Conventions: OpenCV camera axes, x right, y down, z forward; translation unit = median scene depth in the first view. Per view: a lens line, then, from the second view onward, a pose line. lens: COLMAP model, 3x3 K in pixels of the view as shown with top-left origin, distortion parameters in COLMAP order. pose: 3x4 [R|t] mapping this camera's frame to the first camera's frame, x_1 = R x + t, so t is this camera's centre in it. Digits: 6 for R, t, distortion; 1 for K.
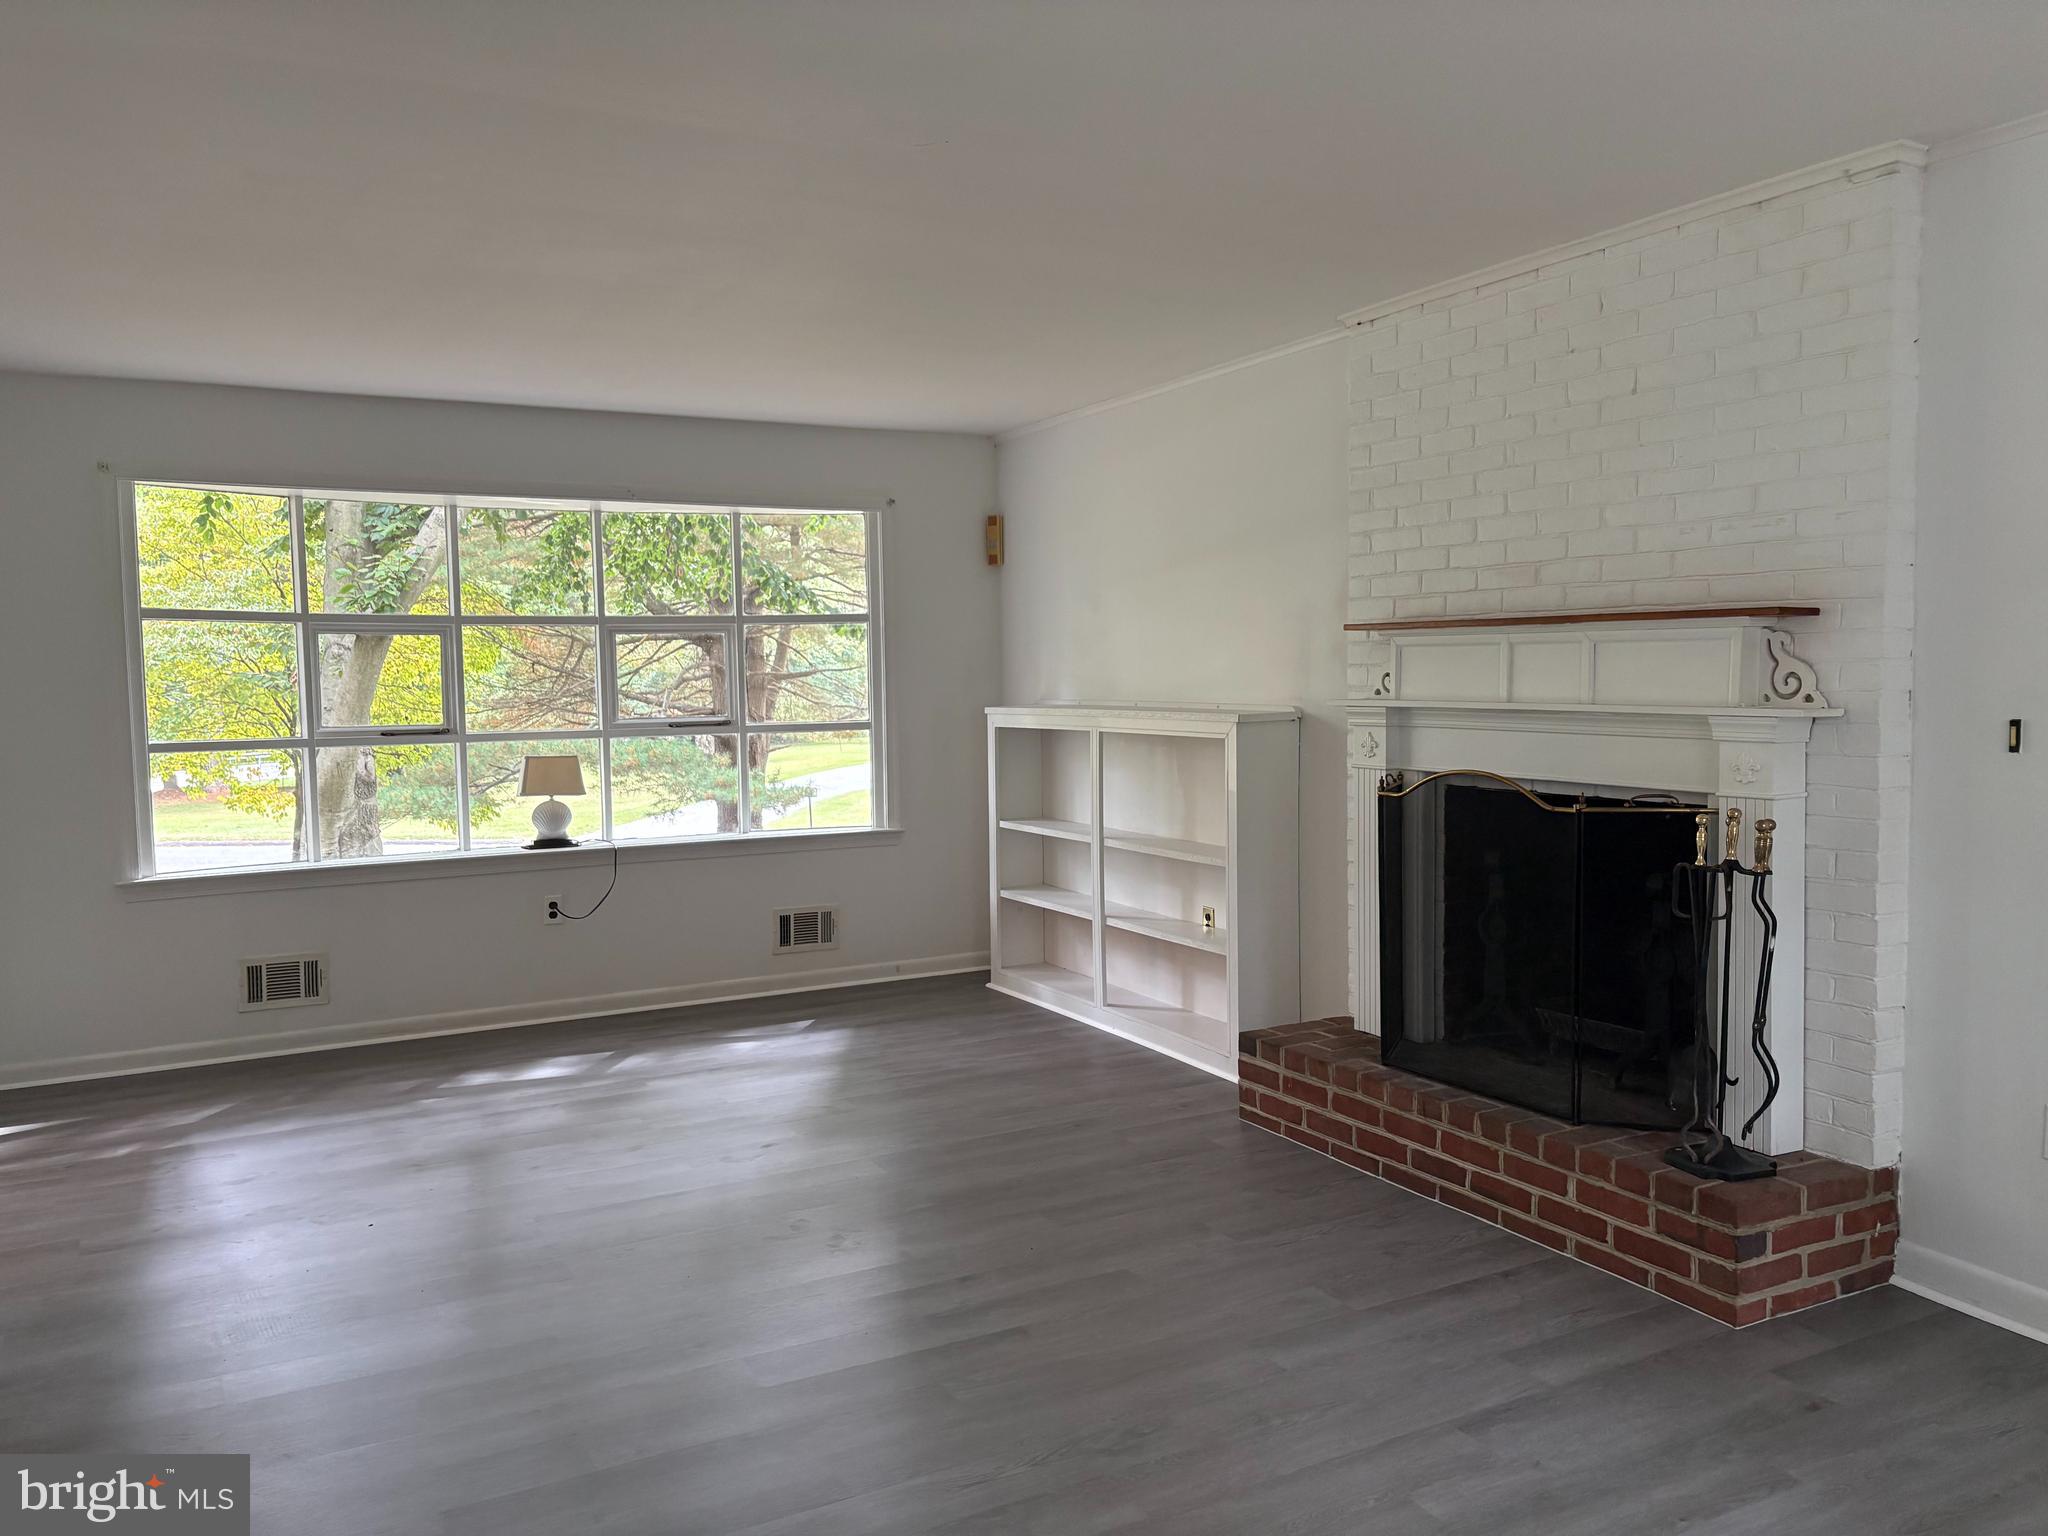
lens RADIAL K [[1556.5, 0, 1039.8], [0, 1556.5, 767.0], [0, 0, 1]] dist [0.034150, -0.014348]
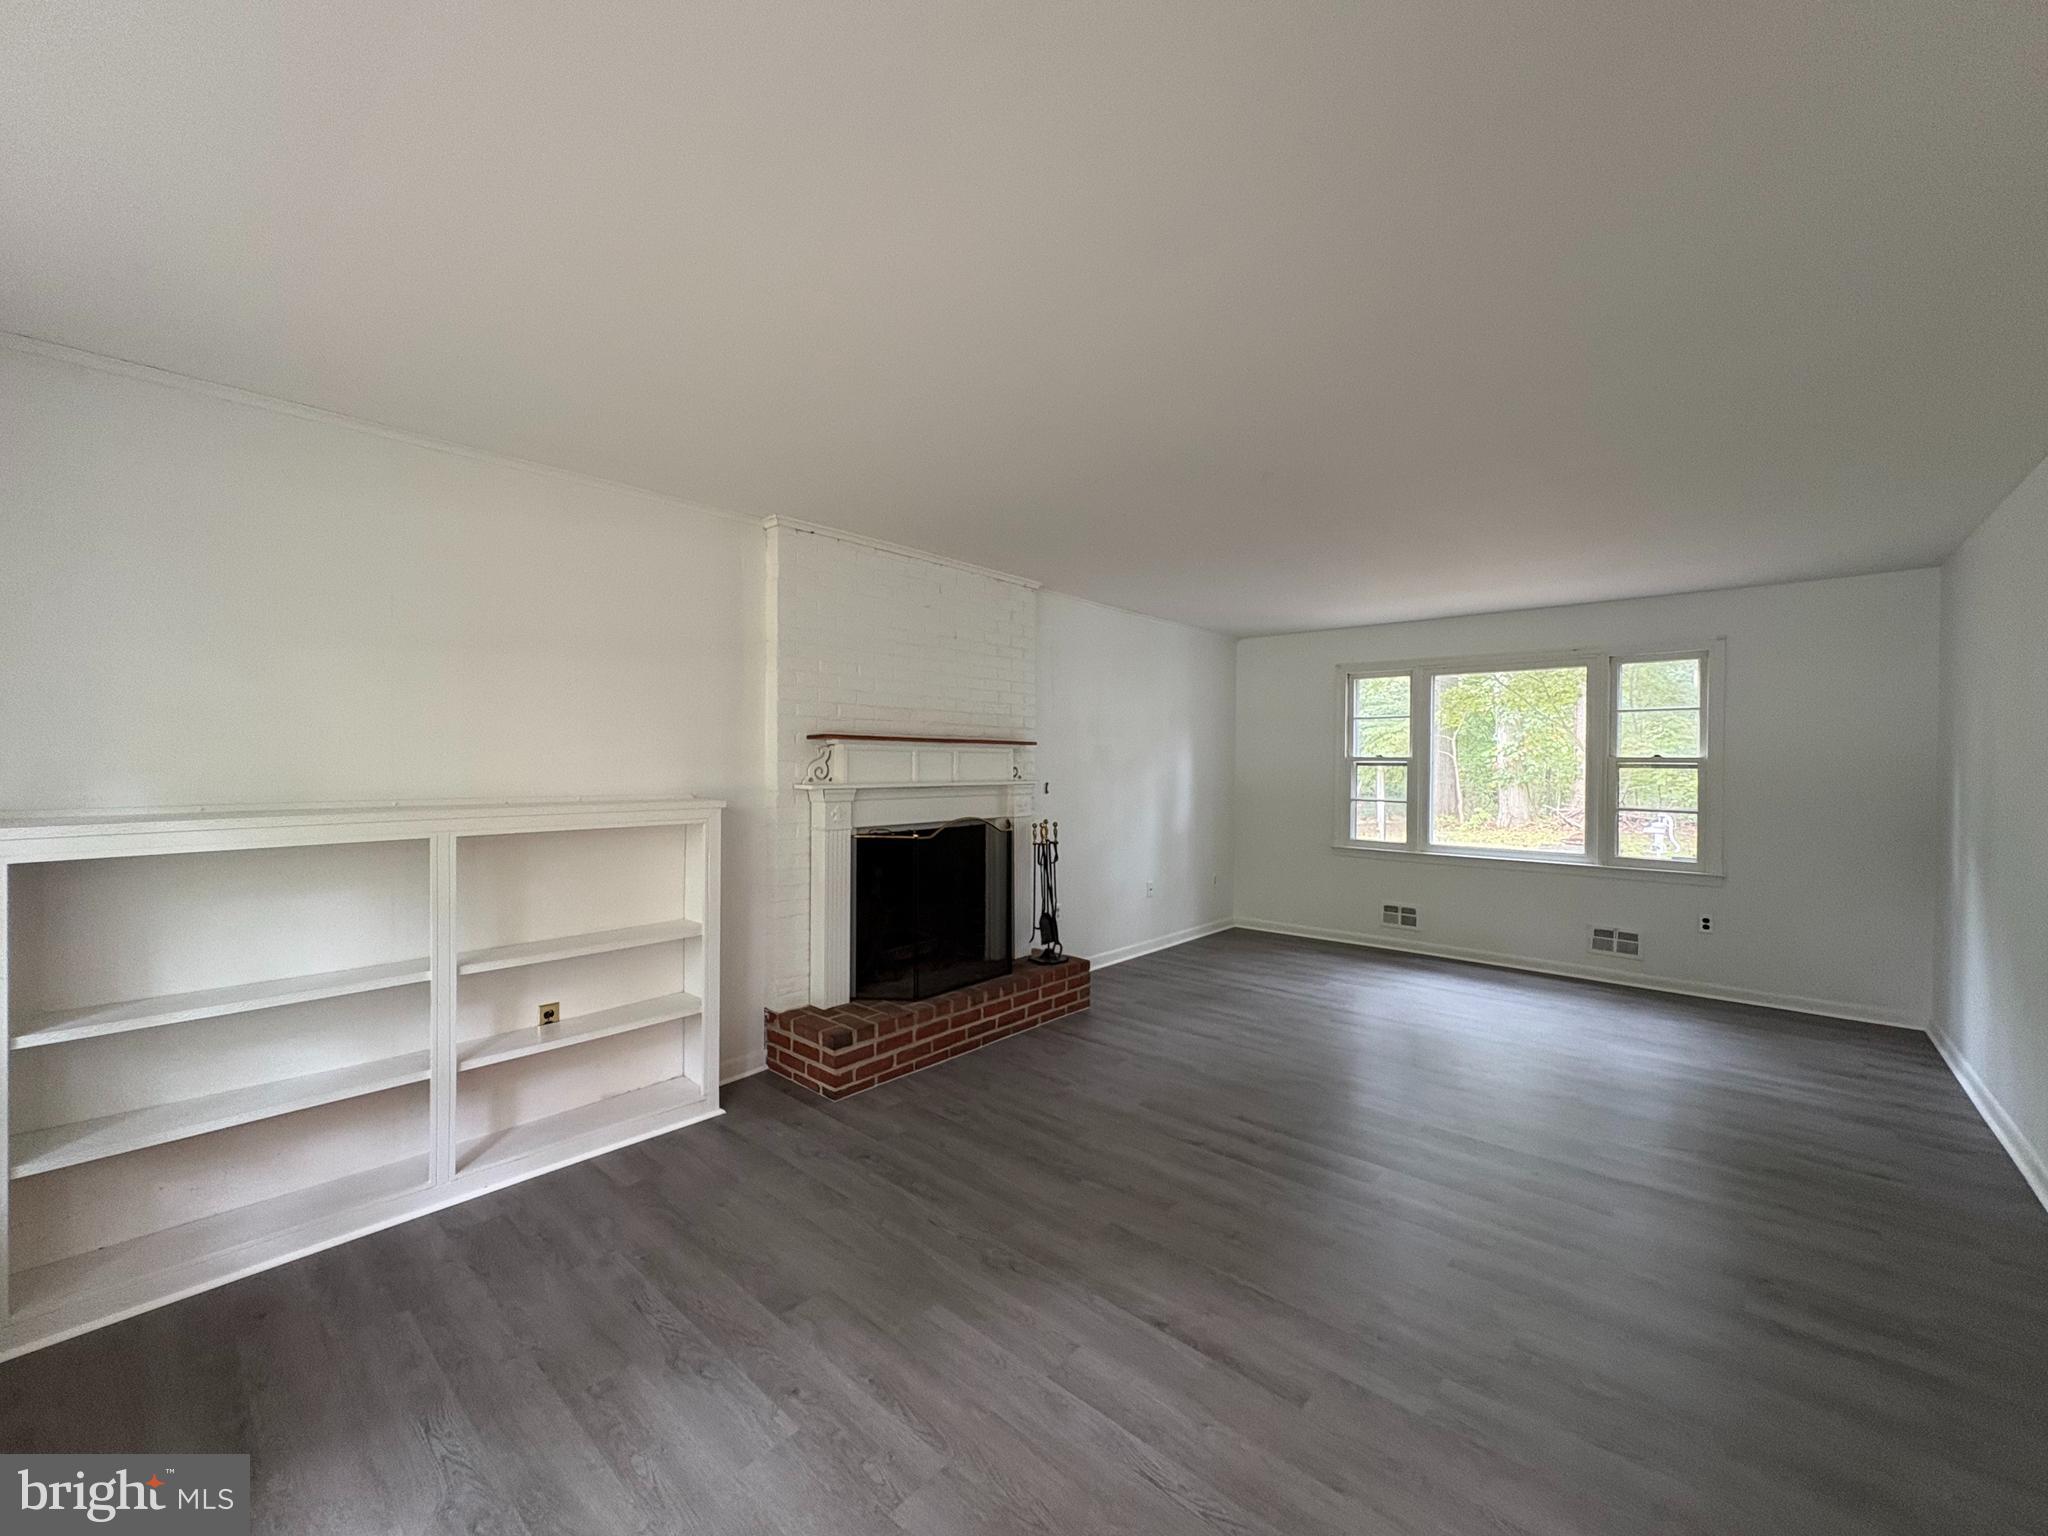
lens RADIAL K [[815.9, 0, 1023.7], [0, 815.9, 760.6], [0, 0, 1]] dist [0.000391, 0.000216]
pose [[-0.339415, 0.006427, 0.940615, -0.765378], [0.054913, 0.998407, 0.012994, -0.085353], [-0.939033, 0.056062, -0.339227, 1.401741]]
